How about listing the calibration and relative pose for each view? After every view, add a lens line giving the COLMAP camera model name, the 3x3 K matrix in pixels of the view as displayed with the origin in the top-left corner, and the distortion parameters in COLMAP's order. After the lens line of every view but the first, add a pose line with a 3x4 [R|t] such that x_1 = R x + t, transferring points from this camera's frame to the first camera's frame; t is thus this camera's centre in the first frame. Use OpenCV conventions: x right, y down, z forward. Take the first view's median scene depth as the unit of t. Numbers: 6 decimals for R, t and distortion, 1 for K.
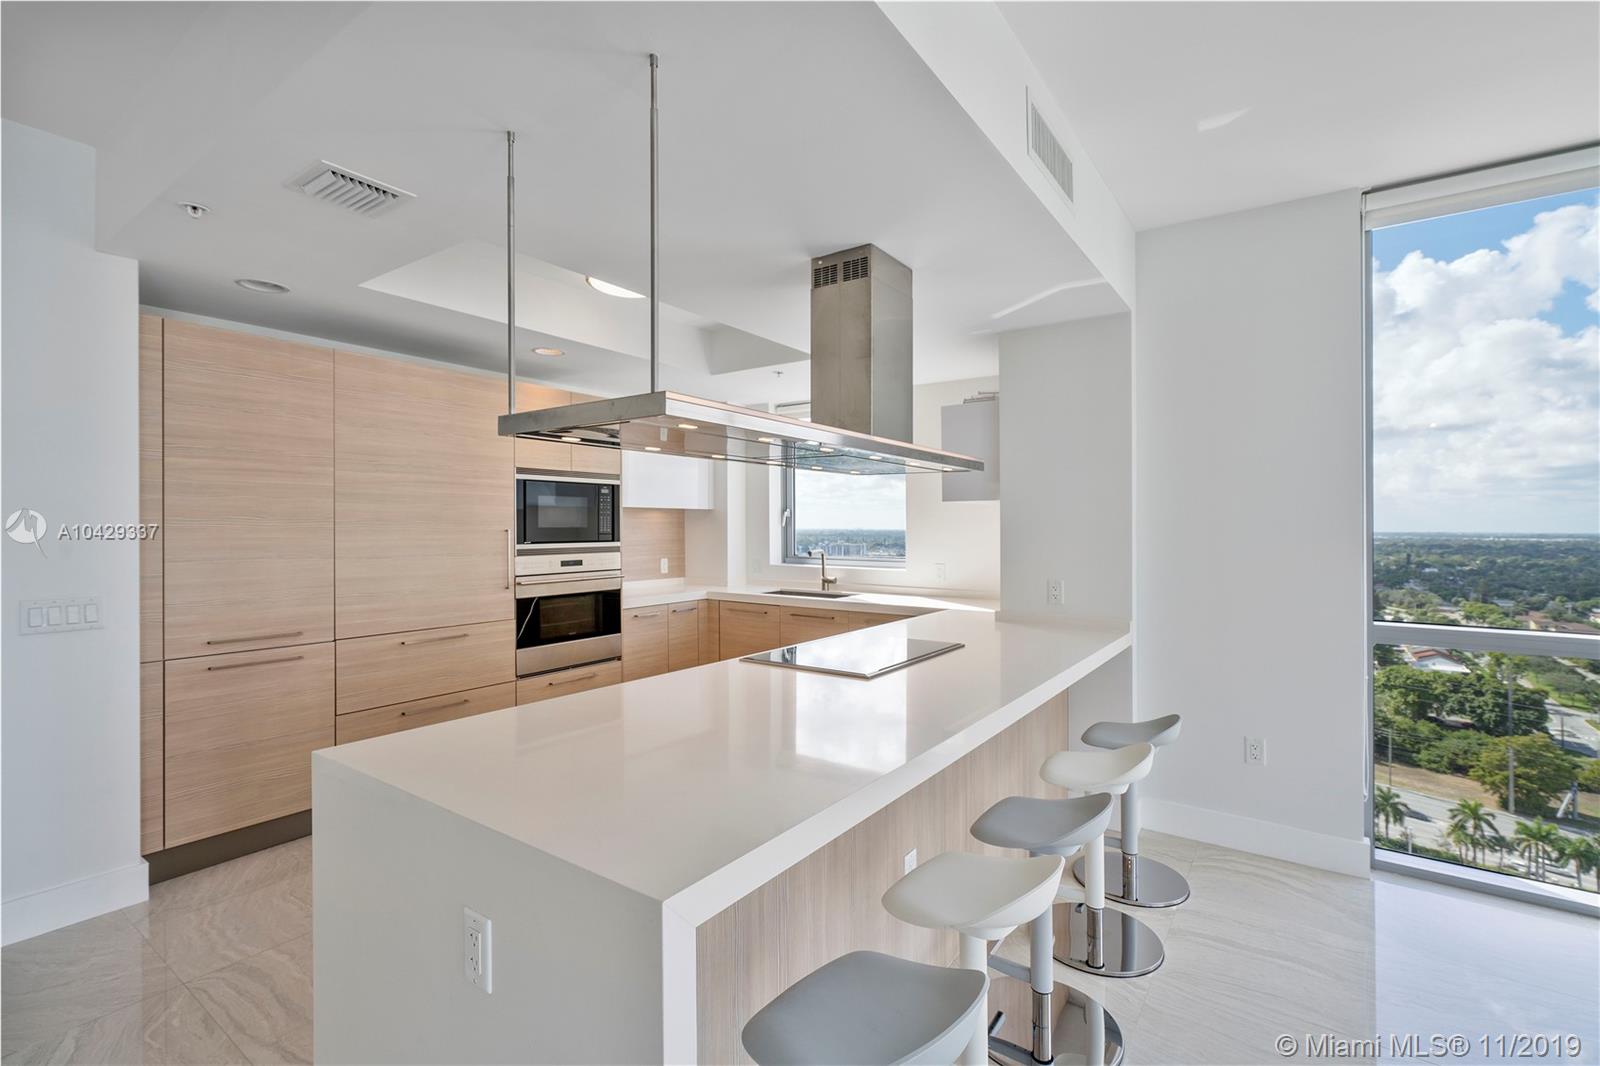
lens RADIAL K [[715.2, 0, 802.0], [0, 715.2, 519.4], [0, 0, 1]] dist [-0.007730, 0.001431]
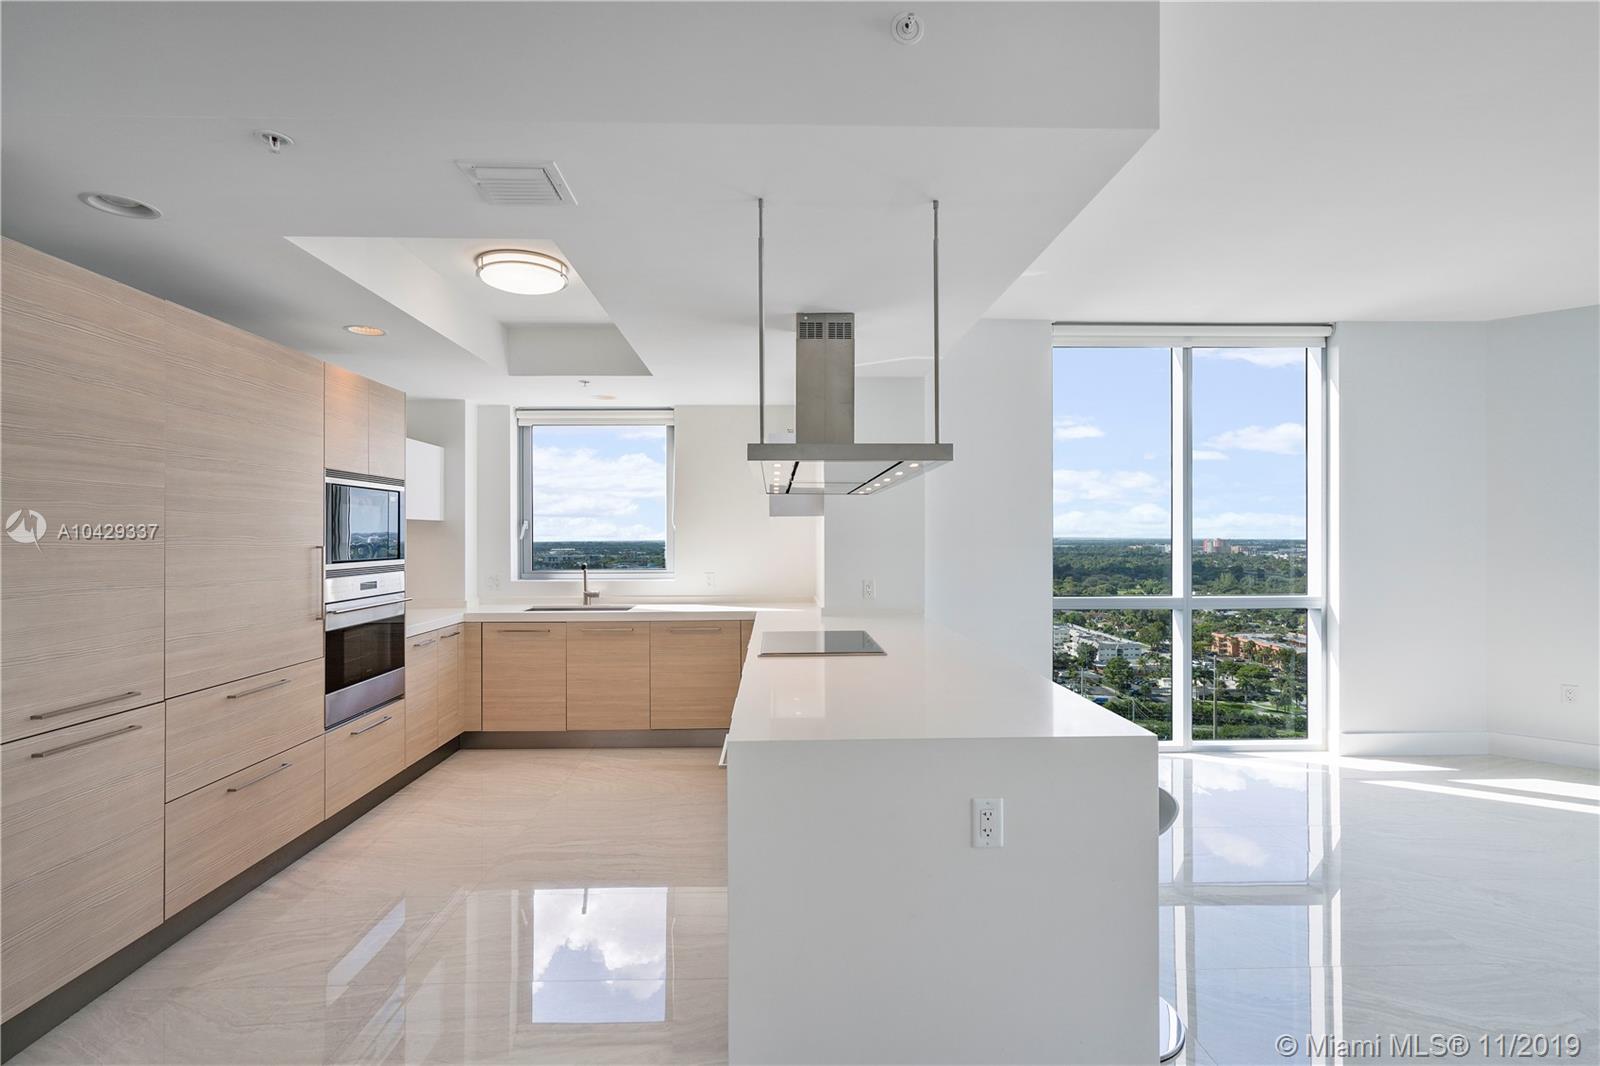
lens RADIAL K [[789.9, 0, 797.2], [0, 789.9, 536.3], [0, 0, 1]] dist [0.001835, 0.000725]
pose [[0.790234, -0.006825, 0.612767, -0.524544], [0.002546, 0.999966, 0.007855, -0.001899], [-0.612799, -0.004647, 0.790225, -0.027507]]
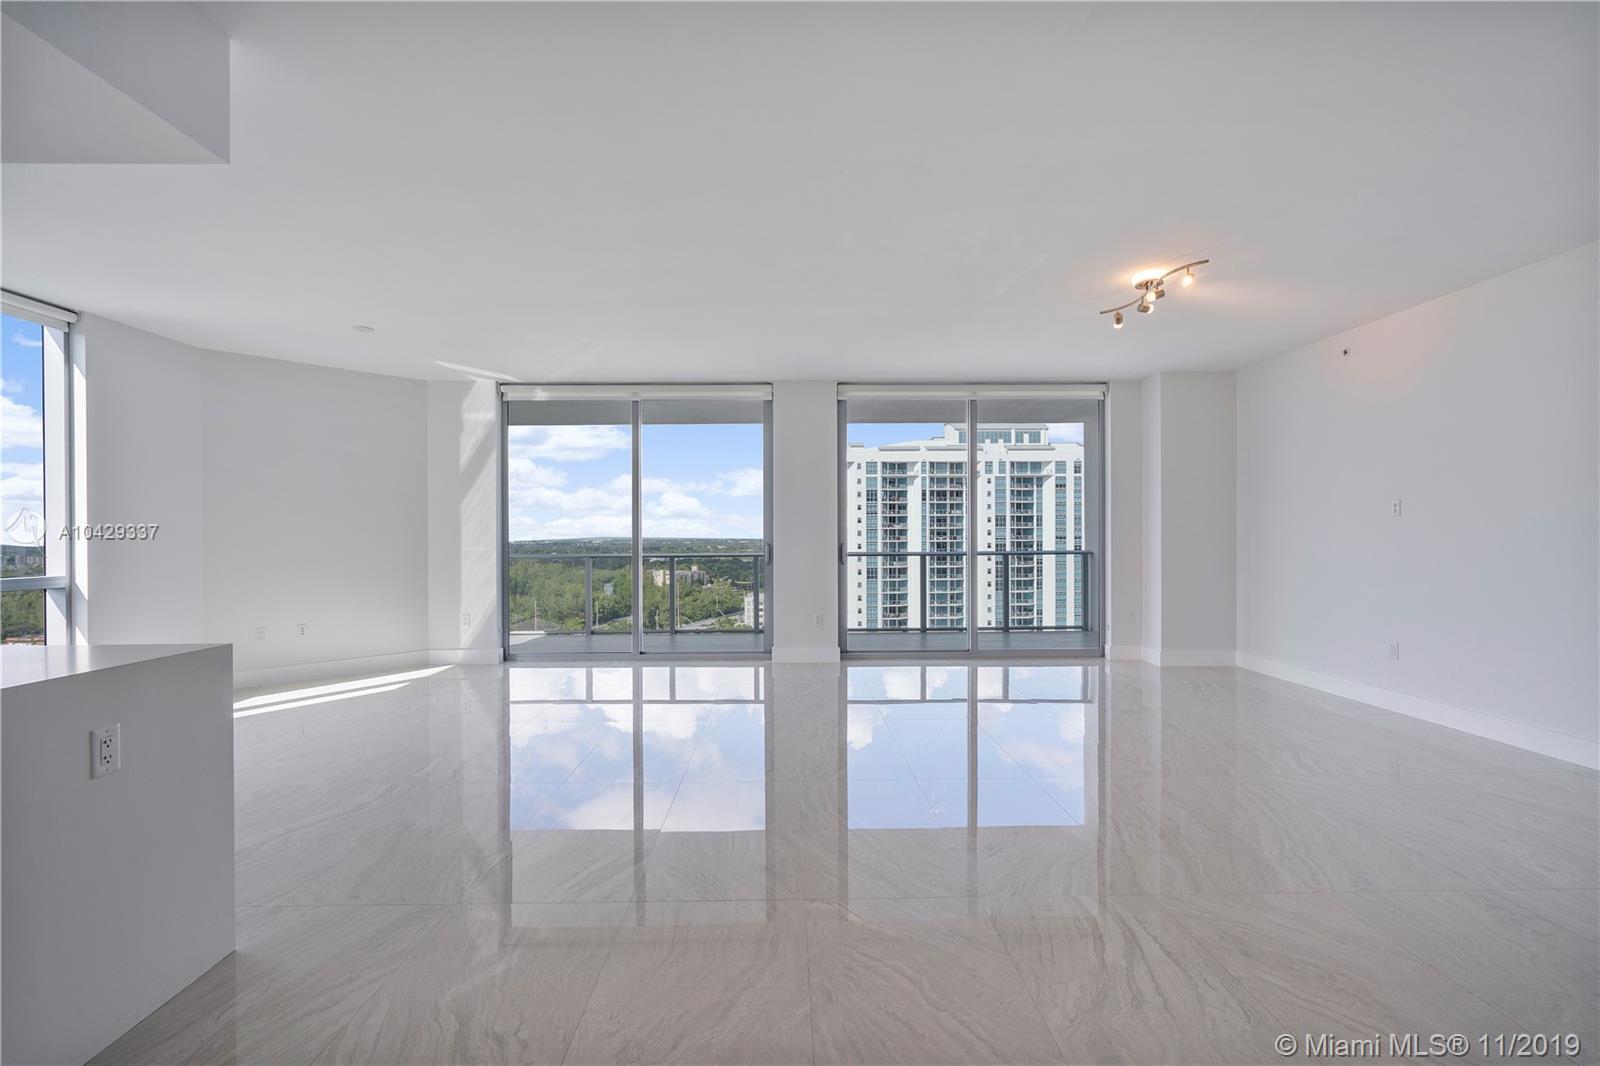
lens RADIAL K [[715.2, 0, 796.5], [0, 715.2, 541.7], [0, 0, 1]] dist [-0.007730, 0.001431]
pose [[-0.597506, -0.008565, 0.801819, -0.743247], [-0.003248, 0.999961, 0.008260, 0.039870], [-0.801858, 0.002331, -0.597510, 0.191979]]
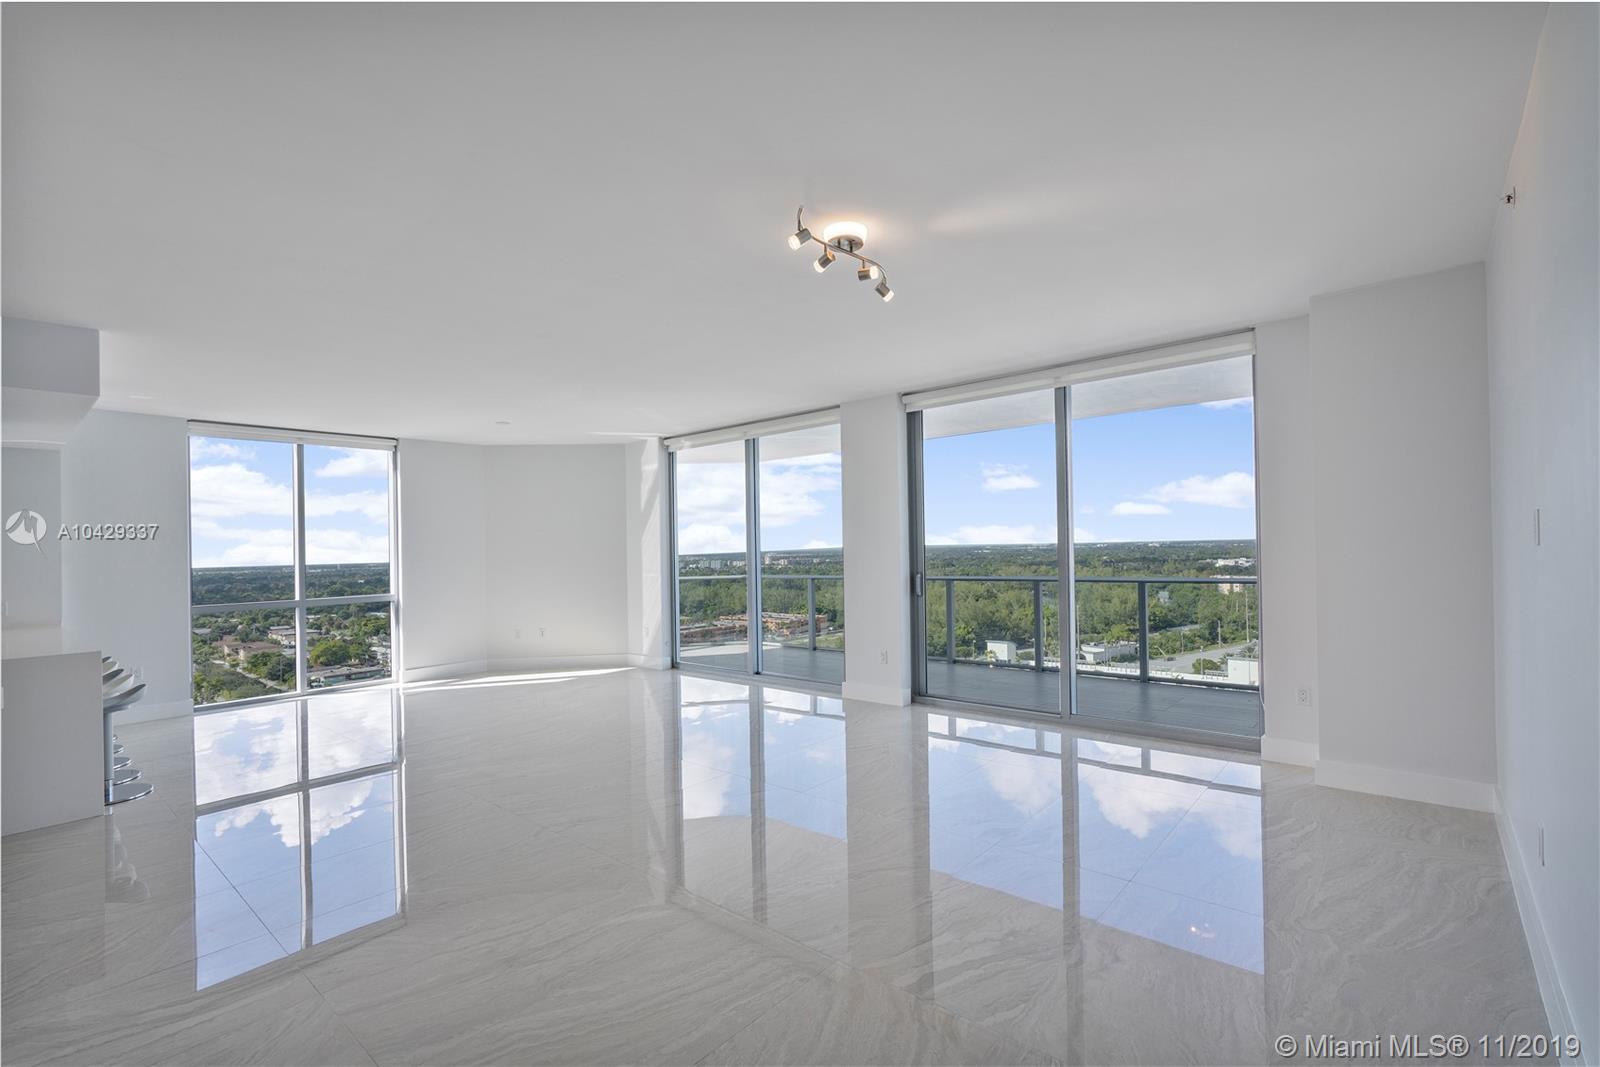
lens RADIAL K [[715.2, 0, 804.9], [0, 715.2, 542.3], [0, 0, 1]] dist [-0.007730, 0.001431]
pose [[0.085569, 0.001068, 0.996332, -0.976697], [0.019809, 0.999800, -0.002773, -0.009178], [-0.996135, 0.019974, 0.085531, -0.858172]]
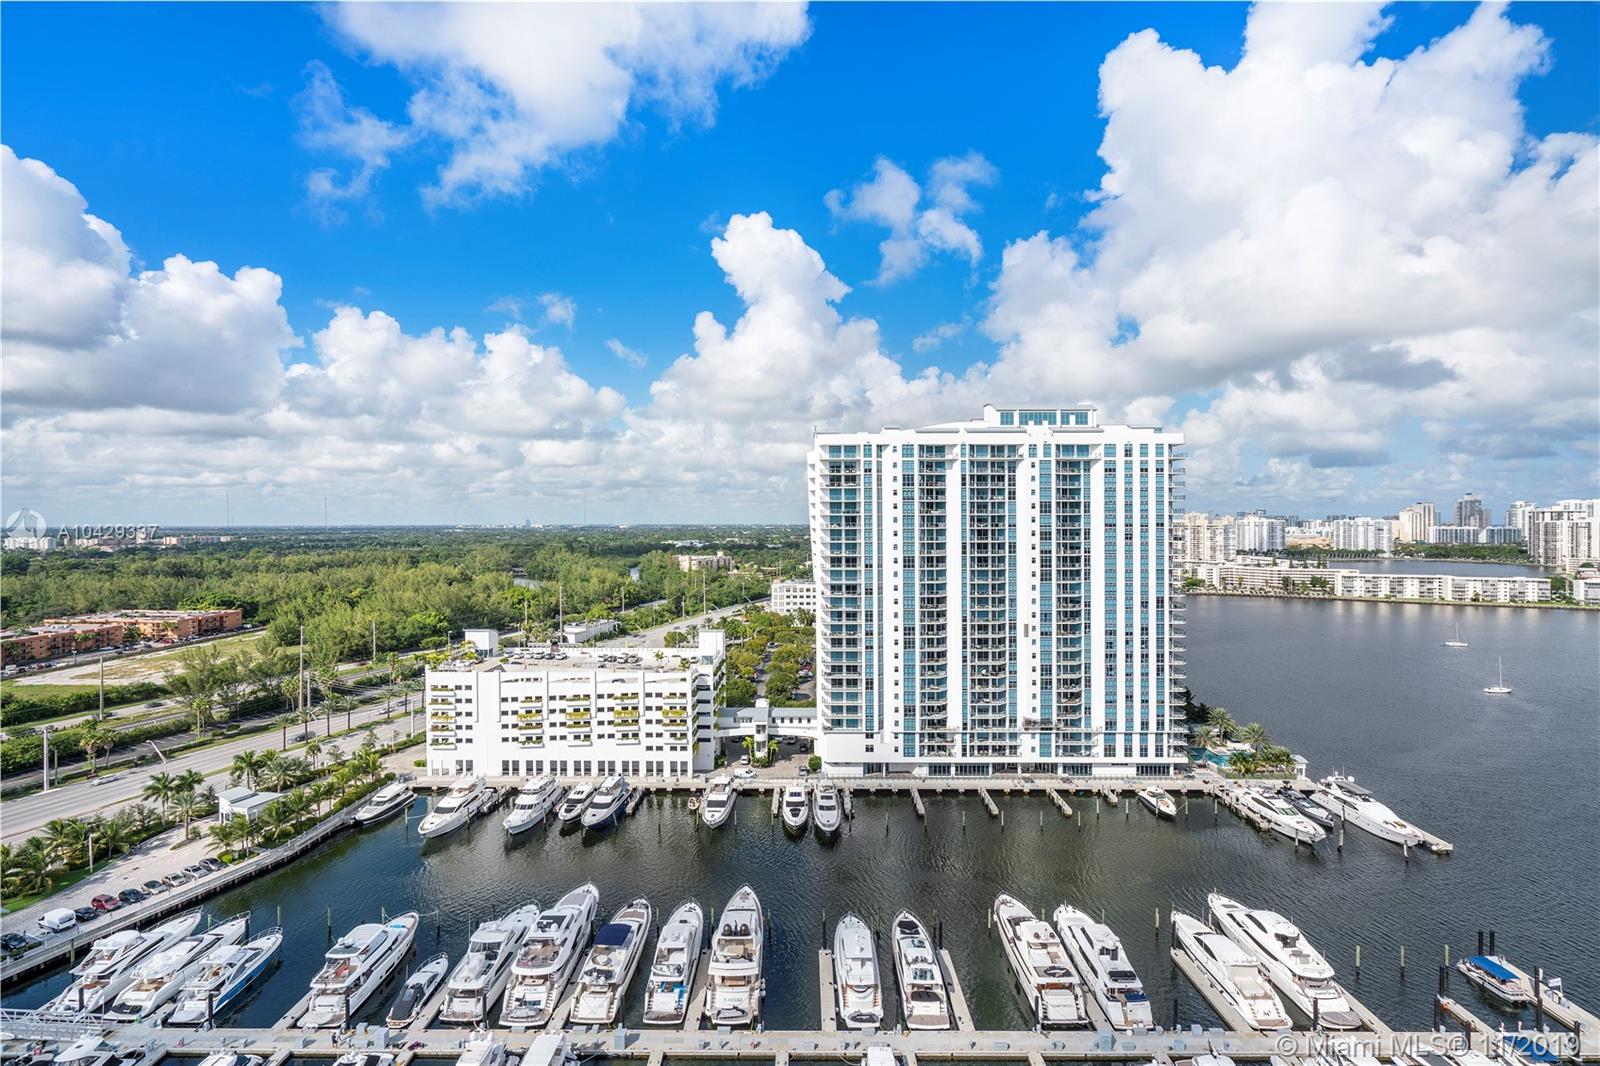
lens RADIAL K [[715.2, 0, 799.6], [0, 715.2, 518.4], [0, 0, 1]] dist [-0.007730, 0.001431]
pose [[-0.571942, -0.000400, 0.820294, 0.856660], [-0.005997, 0.999975, -0.003693, -0.009430], [-0.820272, -0.007032, -0.571930, -0.562778]]
